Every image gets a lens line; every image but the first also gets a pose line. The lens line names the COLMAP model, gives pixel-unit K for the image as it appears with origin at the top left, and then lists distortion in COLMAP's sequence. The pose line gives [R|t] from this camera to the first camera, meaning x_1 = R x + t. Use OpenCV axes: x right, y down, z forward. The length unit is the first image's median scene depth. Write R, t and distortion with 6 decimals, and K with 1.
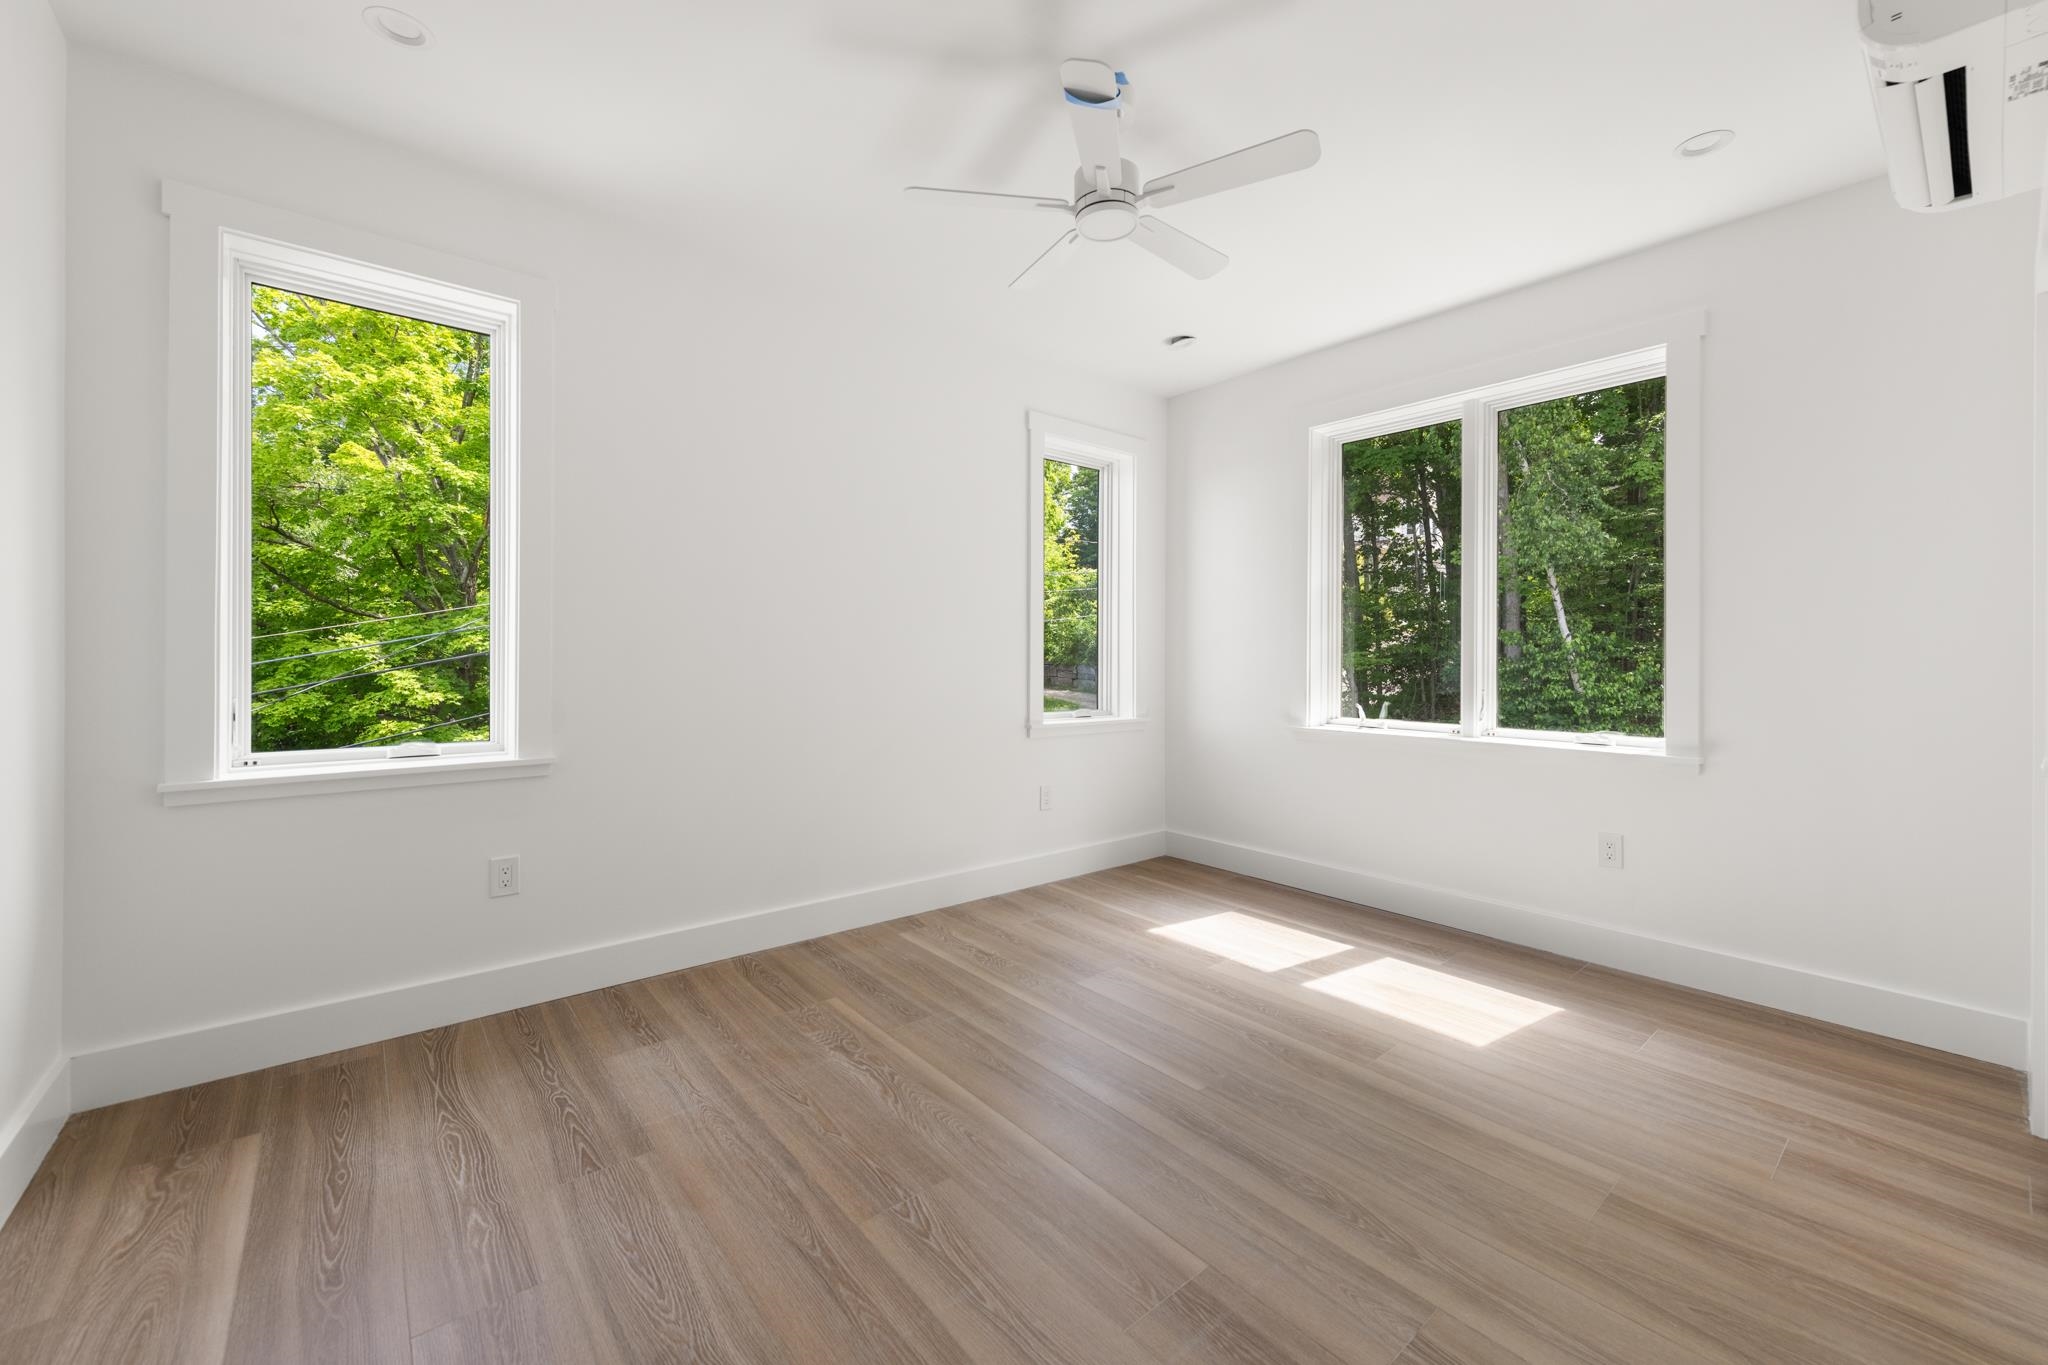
lens RADIAL K [[796.0, 0, 1035.0], [0, 796.0, 668.9], [0, 0, 1]] dist [0.007391, -0.002779]
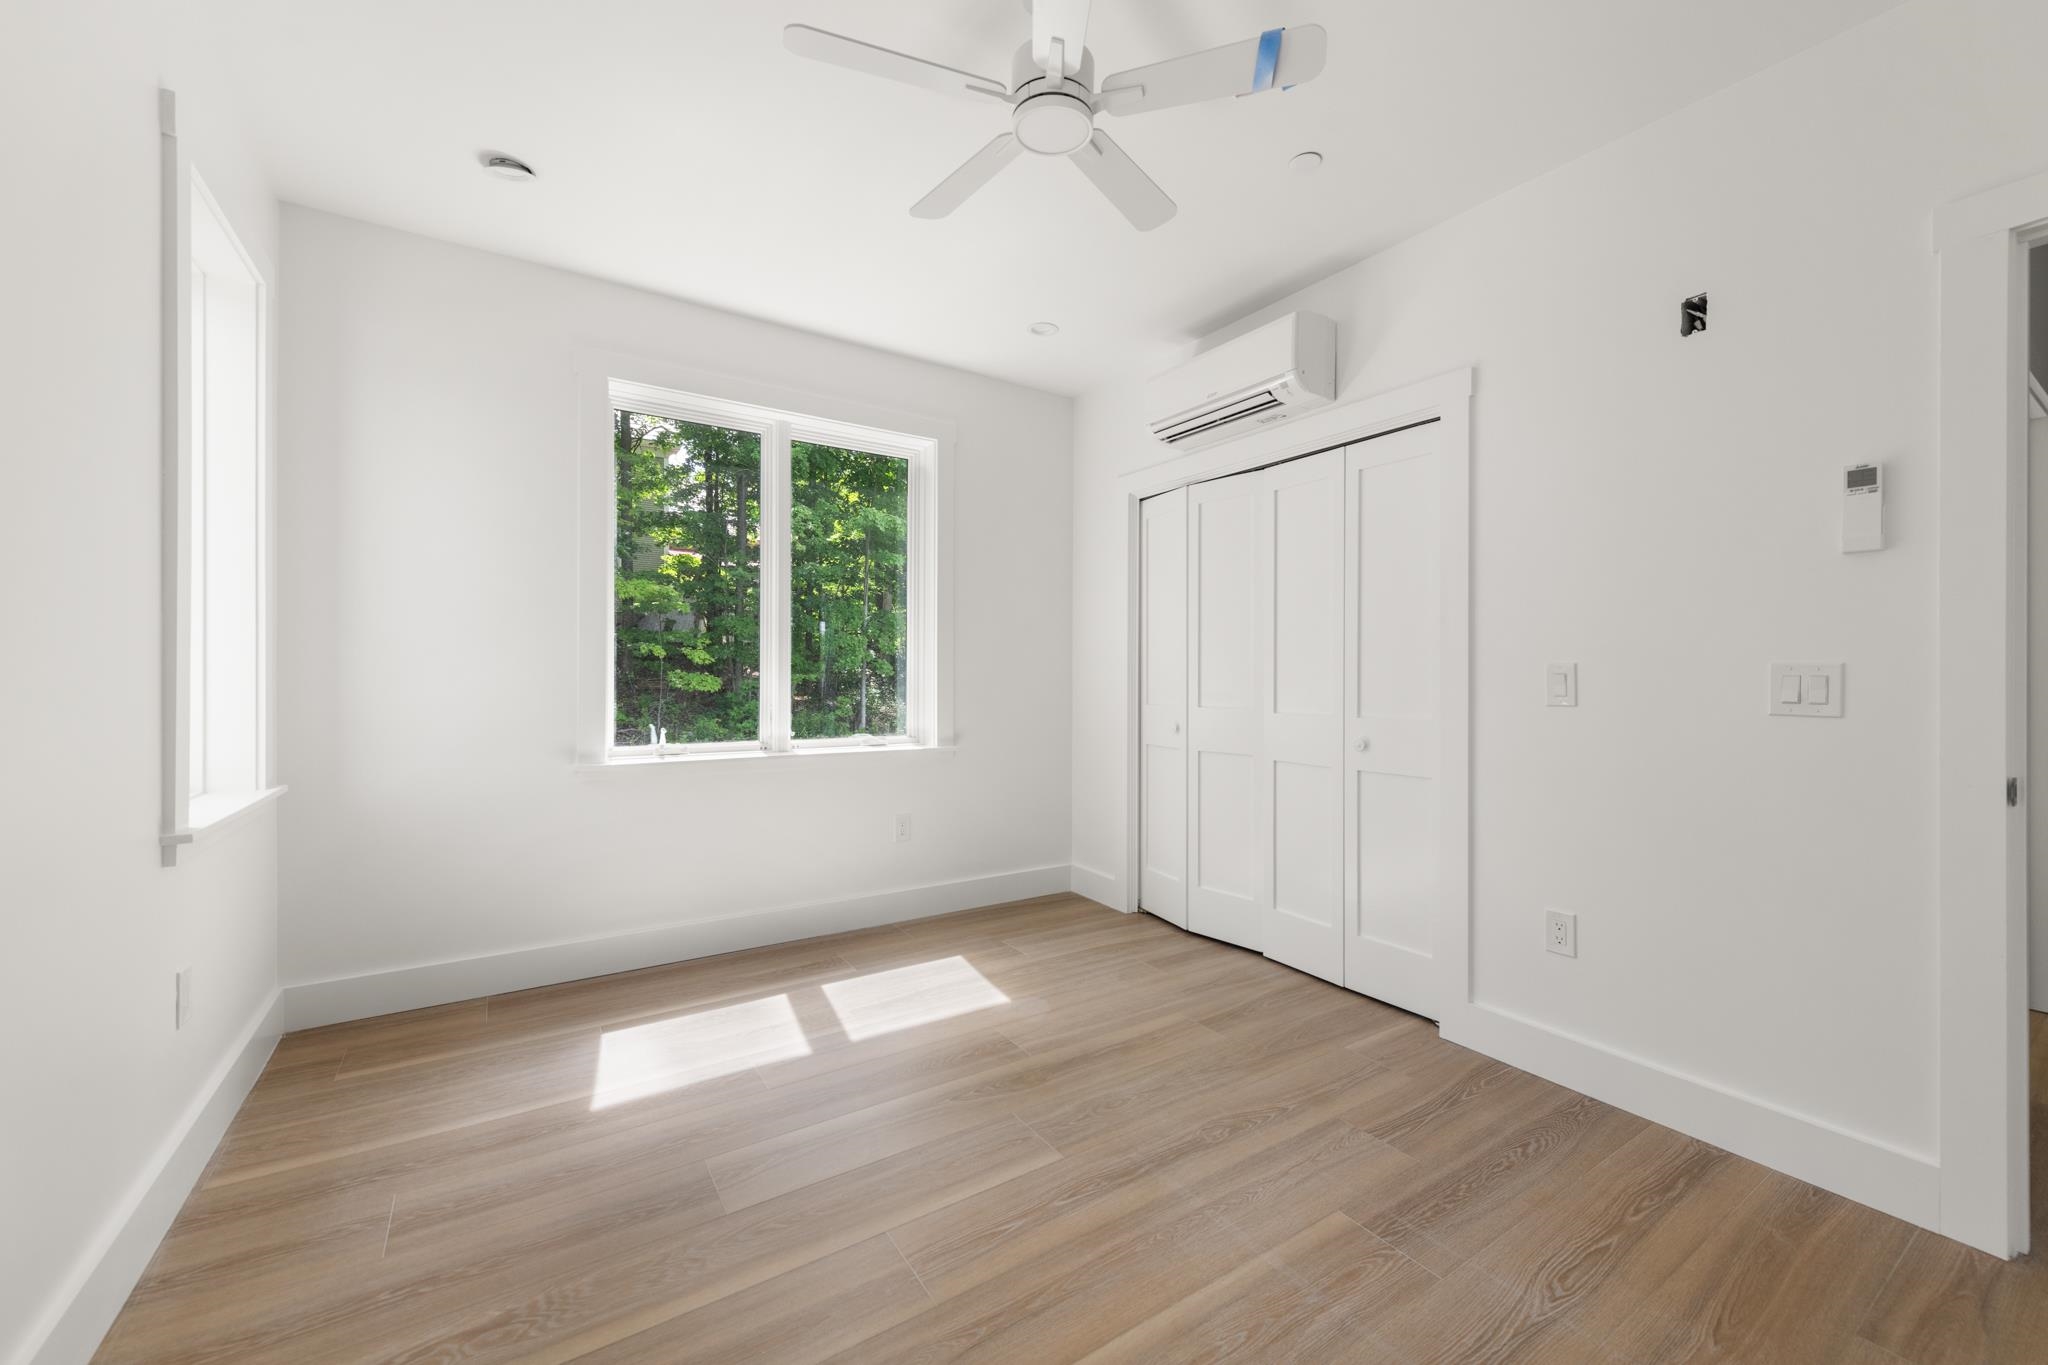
lens RADIAL K [[796.0, 0, 1014.3], [0, 796.0, 677.5], [0, 0, 1]] dist [0.007391, -0.002779]
pose [[0.129130, -0.008293, 0.991593, -0.524695], [0.011652, 0.999909, 0.006845, -0.015296], [-0.991559, 0.010670, 0.129215, 0.706975]]
